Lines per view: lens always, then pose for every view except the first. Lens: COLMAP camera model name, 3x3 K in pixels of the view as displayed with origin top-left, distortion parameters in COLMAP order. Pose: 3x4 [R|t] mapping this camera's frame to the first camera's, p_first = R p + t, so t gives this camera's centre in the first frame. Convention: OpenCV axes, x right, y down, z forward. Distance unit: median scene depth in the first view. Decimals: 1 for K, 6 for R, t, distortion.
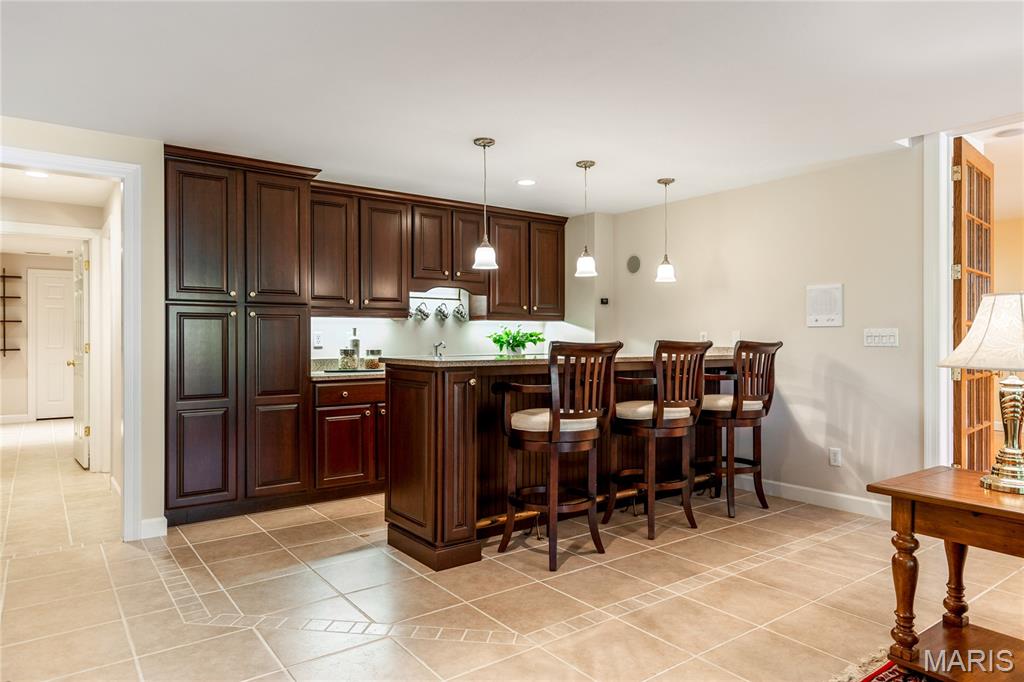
lens RADIAL K [[642.9, 0, 513.2], [0, 642.9, 336.9], [0, 0, 1]] dist [0.017665, -0.001375]
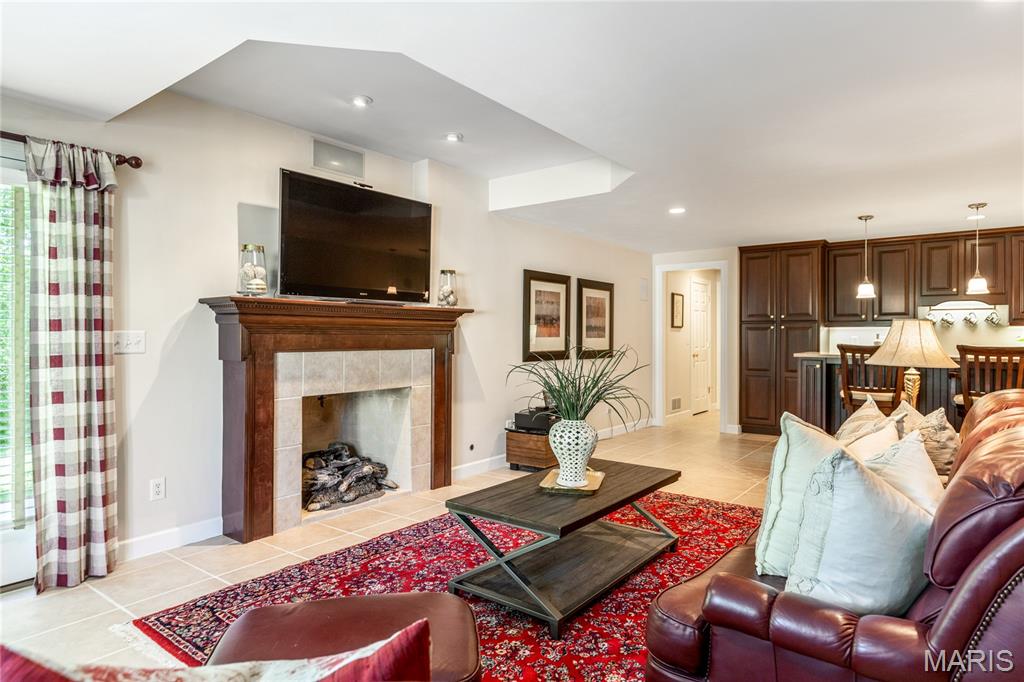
lens RADIAL K [[585.9, 0, 512.6], [0, 585.9, 337.3], [0, 0, 1]] dist [0.008676, 0.000586]
pose [[0.280735, 0.005956, -0.959767, 0.974709], [-0.001417, 0.999982, 0.005791, -0.014843], [0.959784, -0.000265, 0.280738, -0.210437]]
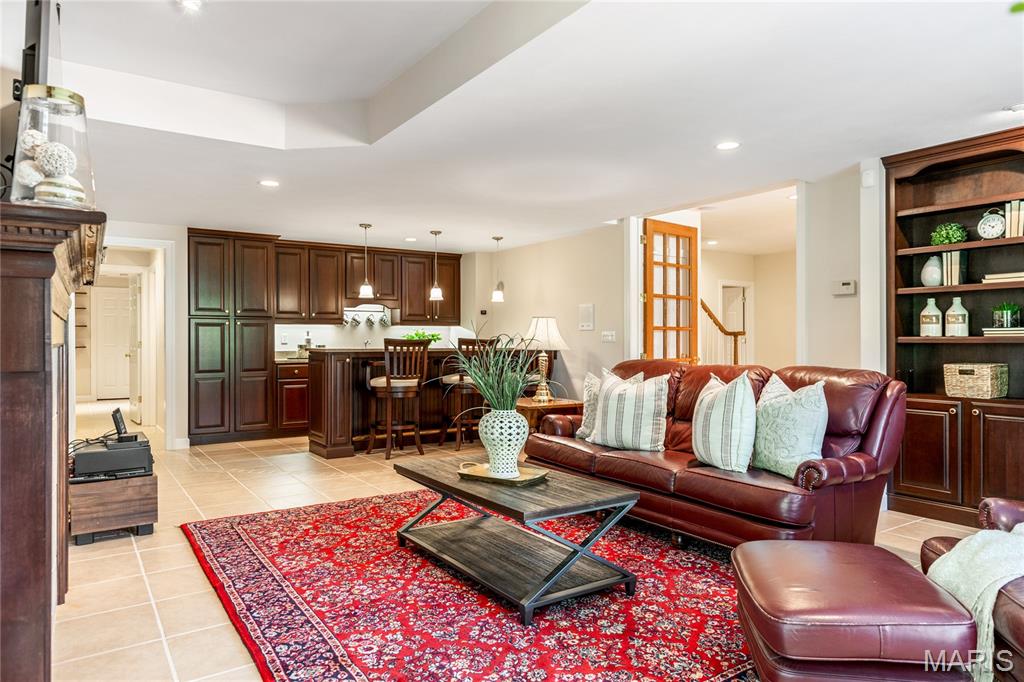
lens RADIAL K [[657.0, 0, 511.9], [0, 657.0, 339.1], [0, 0, 1]] dist [0.017541, -0.000108]
pose [[0.998918, -0.000961, -0.046492, 0.388665], [0.001038, 0.999998, 0.001627, 0.004064], [0.046490, -0.001673, 0.998917, -0.688557]]
